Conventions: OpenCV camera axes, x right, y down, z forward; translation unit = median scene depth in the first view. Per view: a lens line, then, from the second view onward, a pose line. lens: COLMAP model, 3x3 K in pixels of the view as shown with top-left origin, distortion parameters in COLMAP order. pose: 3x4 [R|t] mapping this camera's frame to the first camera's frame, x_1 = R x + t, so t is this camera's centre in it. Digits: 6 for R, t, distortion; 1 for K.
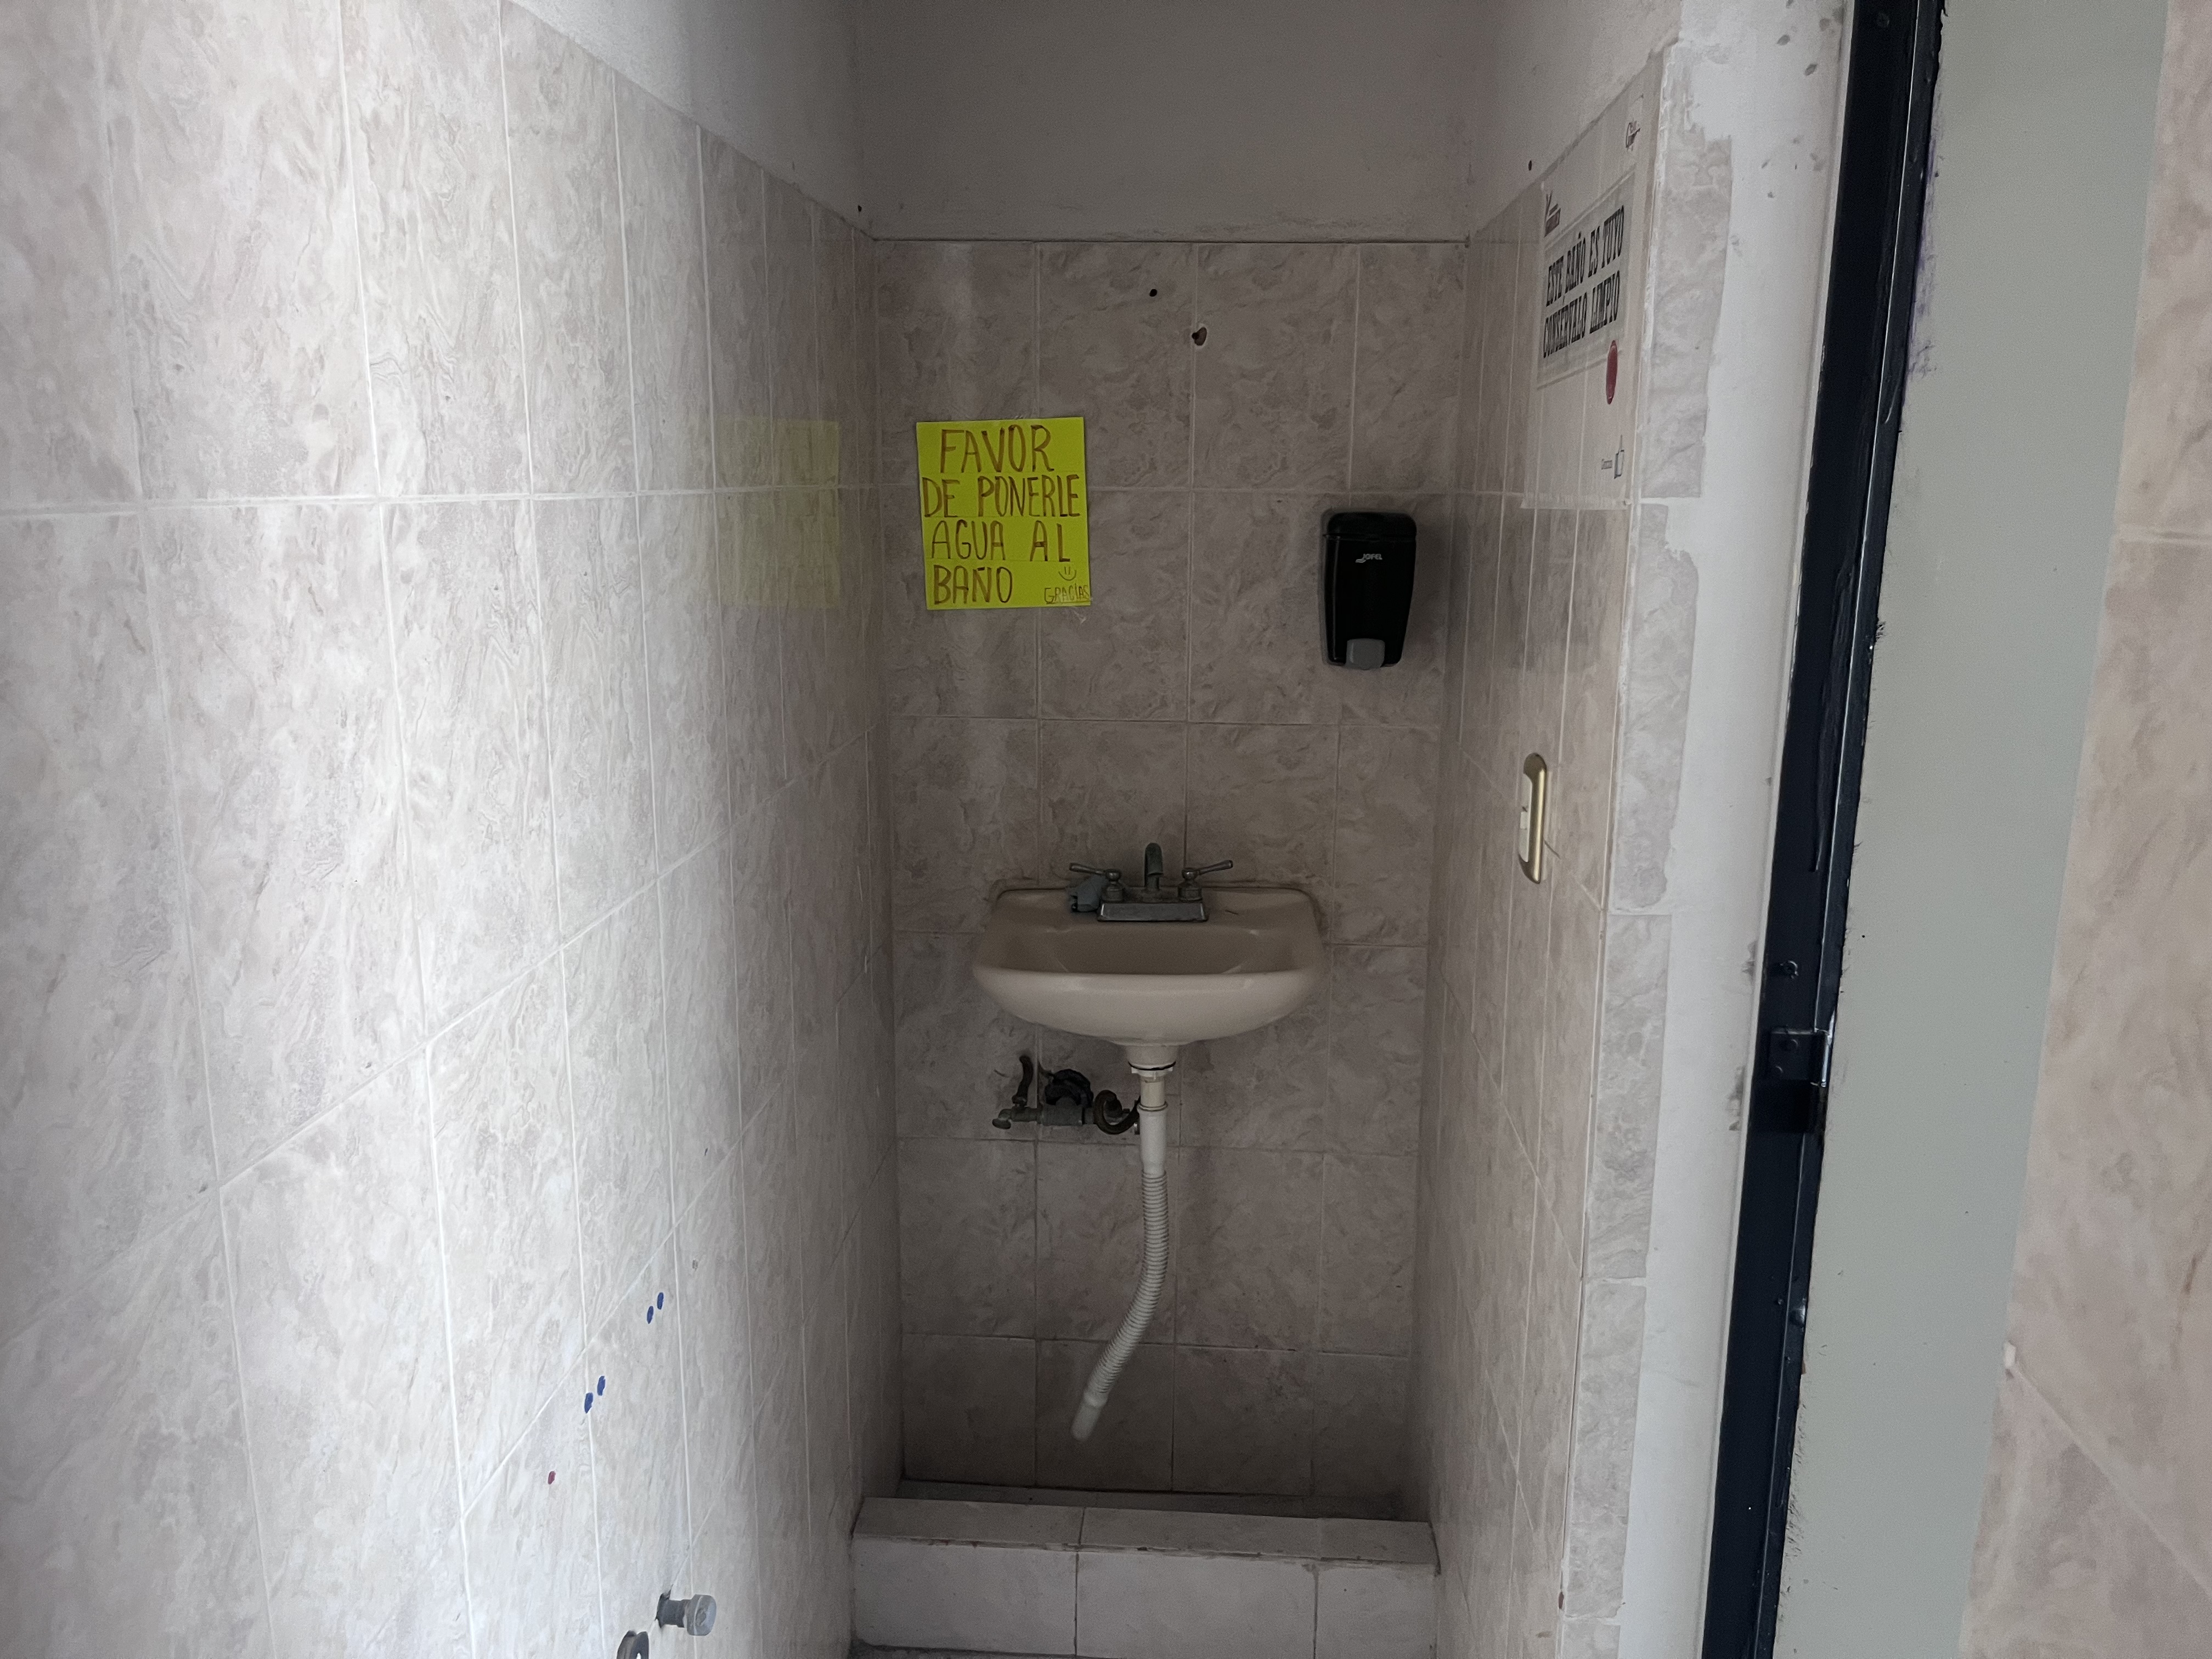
lens RADIAL K [[1638.9, 0, 1106.0], [0, 1638.9, 829.5], [0, 0, 1]] dist [0.058244, -0.082770]
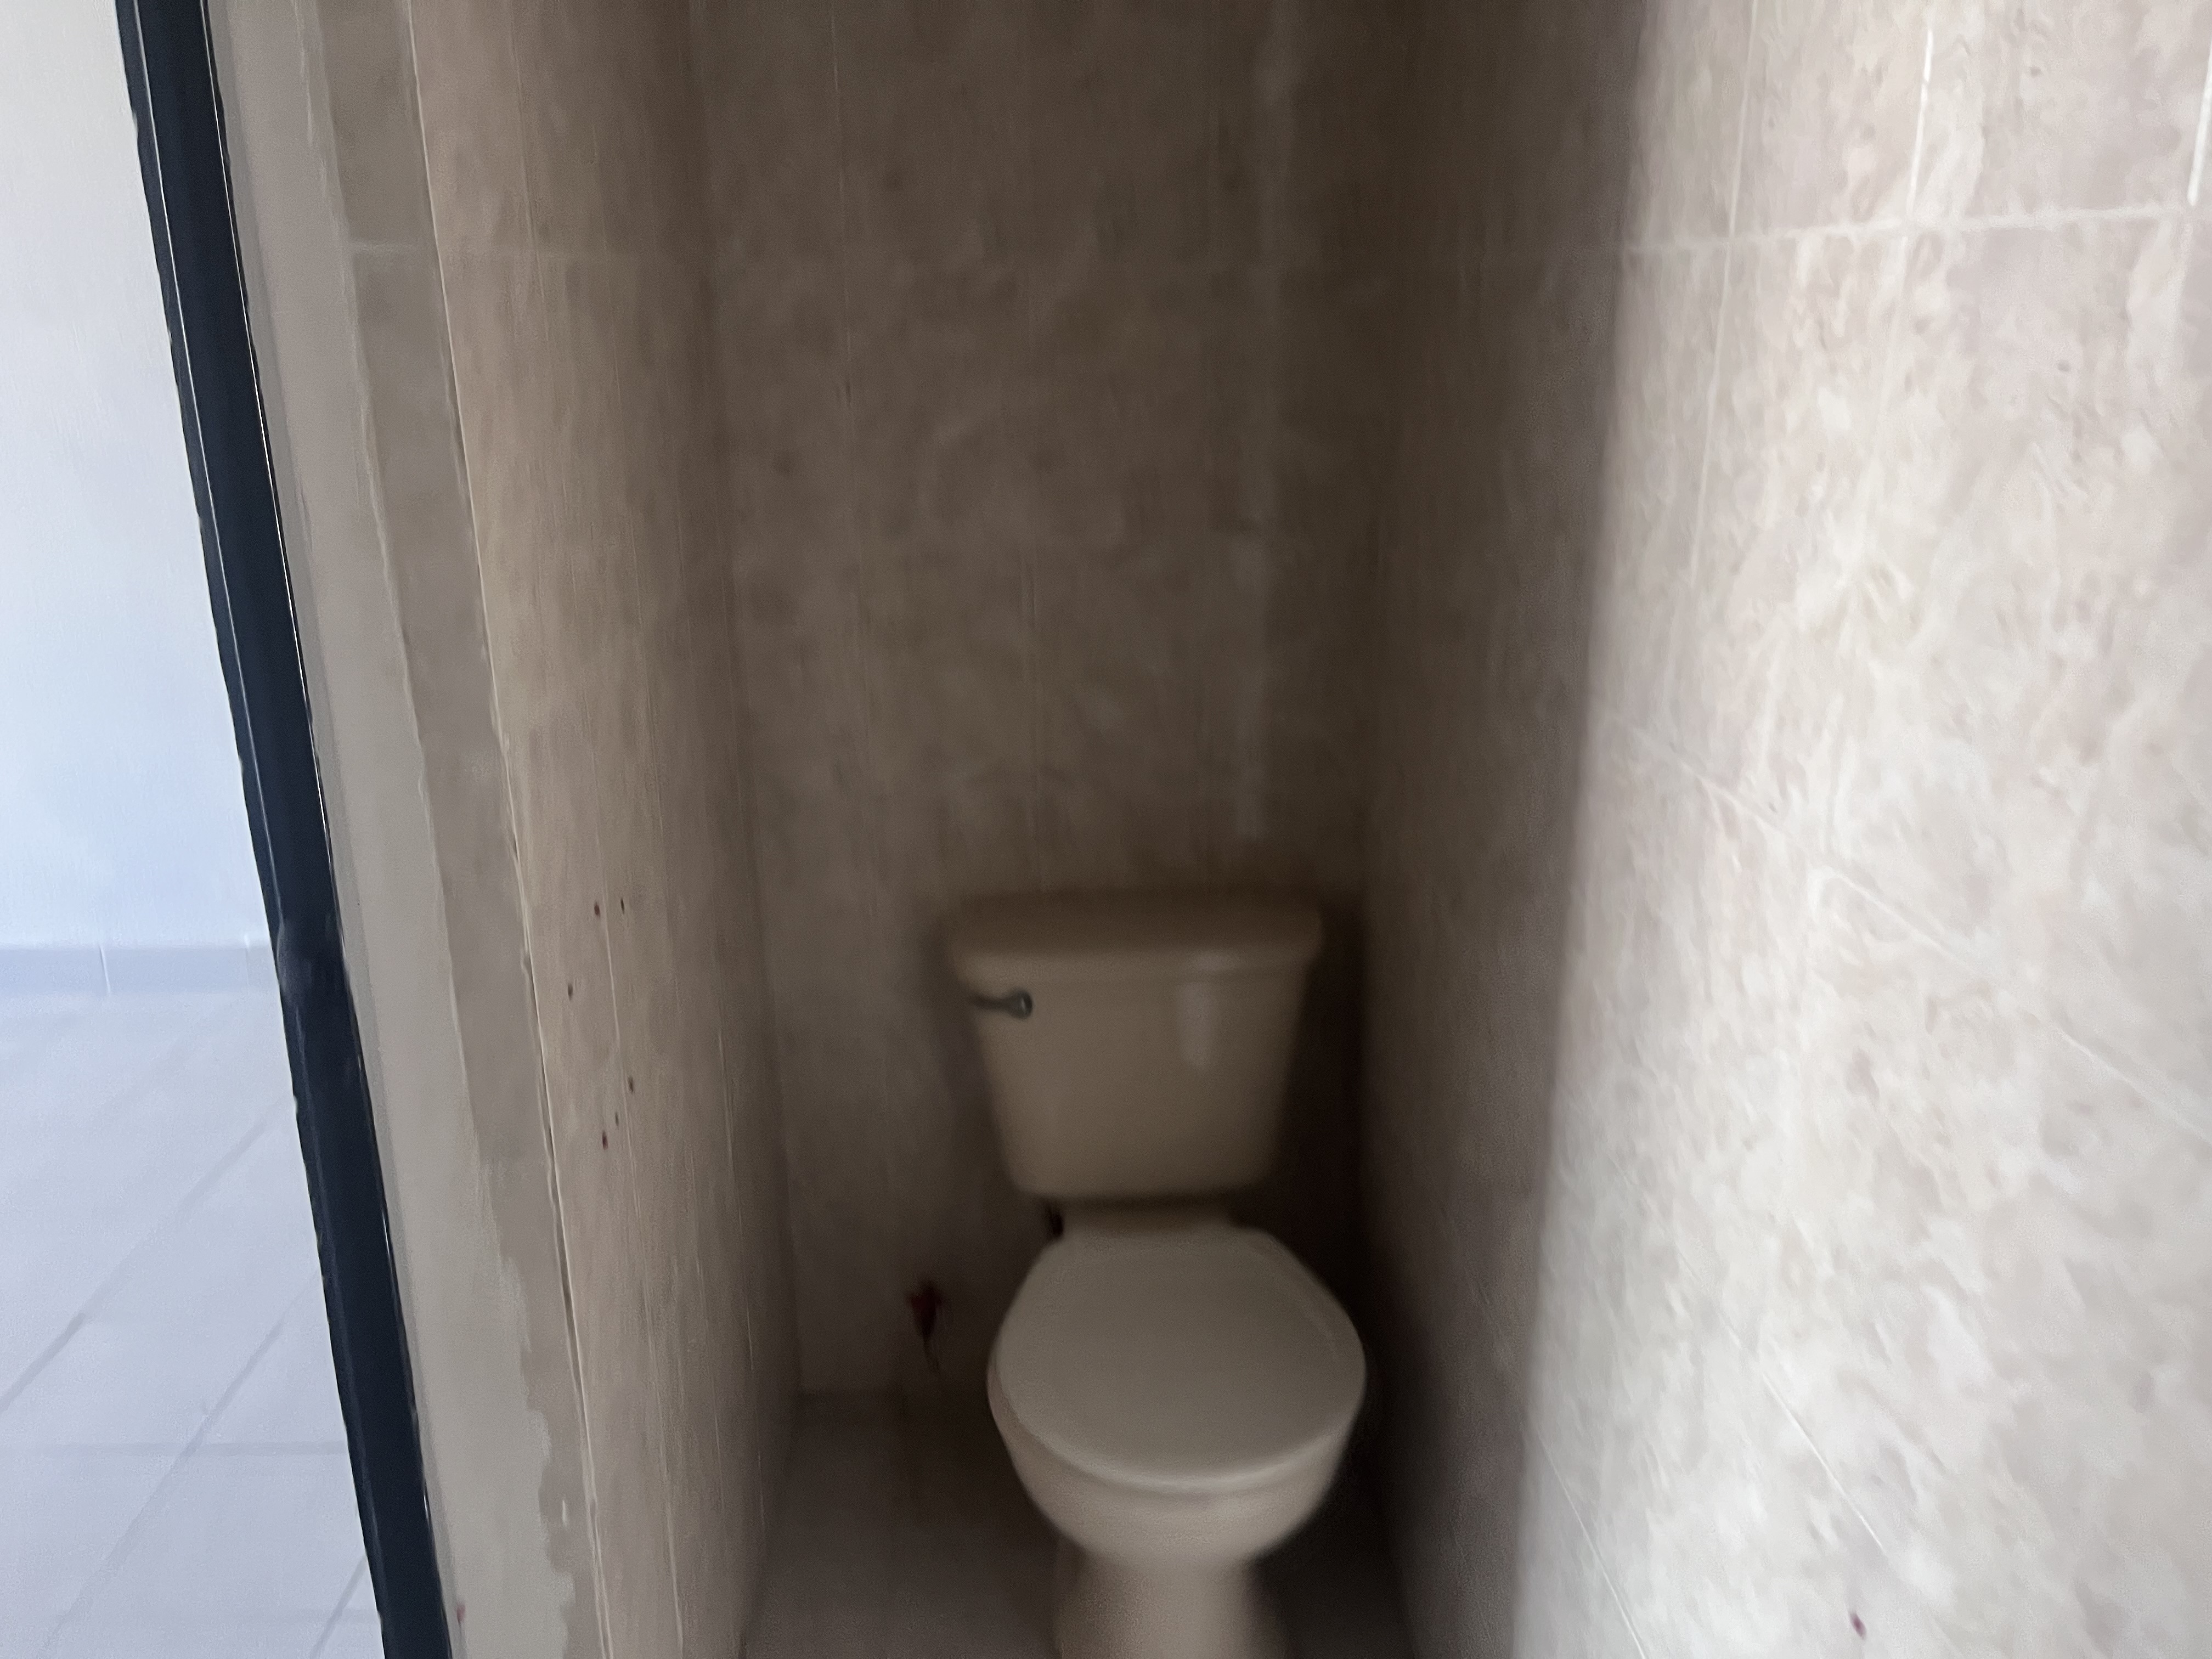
lens RADIAL K [[1681.0, 0, 1118.9], [0, 1681.0, 815.6], [0, 0, 1]] dist [0.120796, -0.148962]
pose [[-0.991801, 0.031430, -0.123865, 0.082824], [-0.033386, 0.871890, 0.488562, -0.348450], [0.123352, 0.488692, -0.863692, 1.830697]]
